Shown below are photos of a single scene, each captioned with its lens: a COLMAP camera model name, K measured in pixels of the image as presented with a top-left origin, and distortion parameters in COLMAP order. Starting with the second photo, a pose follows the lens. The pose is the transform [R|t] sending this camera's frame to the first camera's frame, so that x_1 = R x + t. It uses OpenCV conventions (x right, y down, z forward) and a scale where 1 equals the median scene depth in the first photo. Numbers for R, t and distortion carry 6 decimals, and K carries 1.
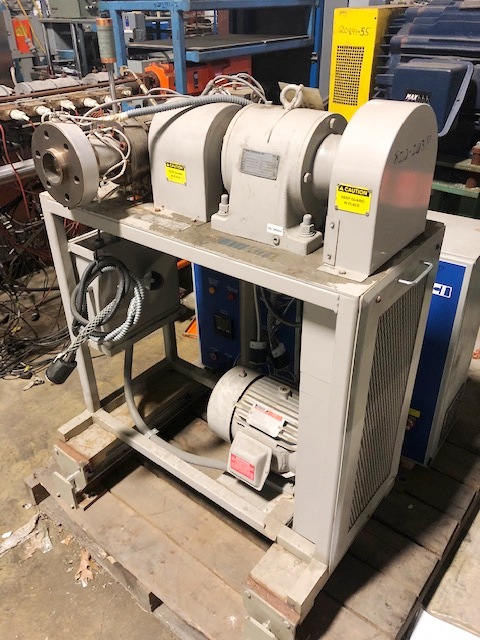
lens RADIAL K [[517.4, 0, 240.0], [0, 517.4, 320.0], [0, 0, 1]] dist [0.032544, -0.003283]
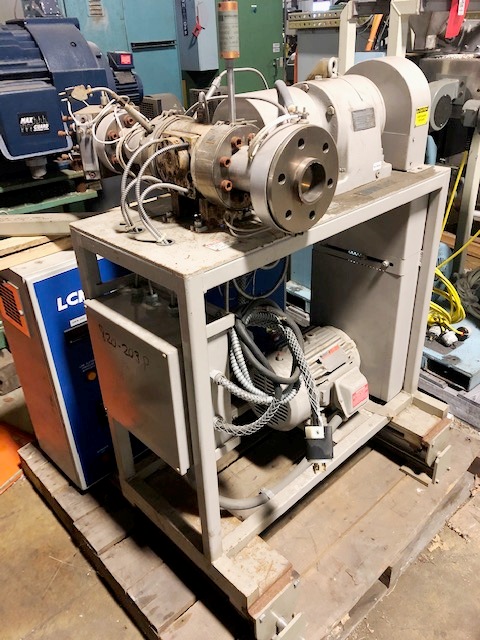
lens RADIAL K [[541.3, 0, 240.1], [0, 541.3, 299.8], [0, 0, 1]] dist [0.003019, 0.004809]
pose [[0.143290, -0.459803, 0.876384, -0.930537], [0.543116, 0.776801, 0.318756, -0.377519], [-0.827341, 0.430304, 0.361034, 0.677961]]
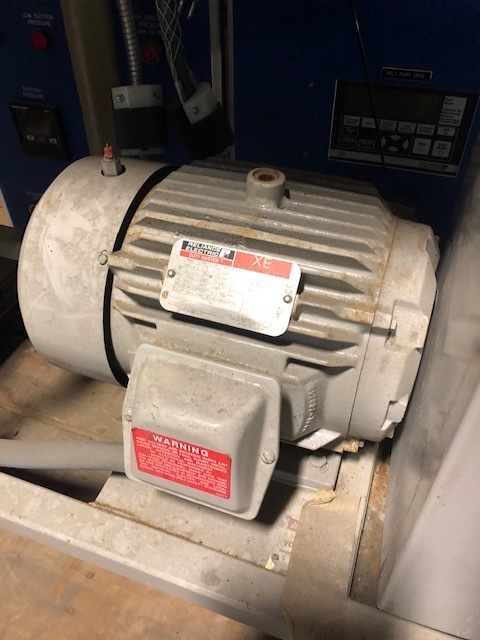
lens RADIAL K [[517.4, 0, 240.0], [0, 517.4, 320.0], [0, 0, 1]] dist [0.032544, -0.003283]
pose [[0.947514, -0.201712, 0.248051, -0.018776], [0.153472, 0.967580, 0.200587, 0.151315], [-0.280470, -0.151991, 0.947753, 0.709470]]
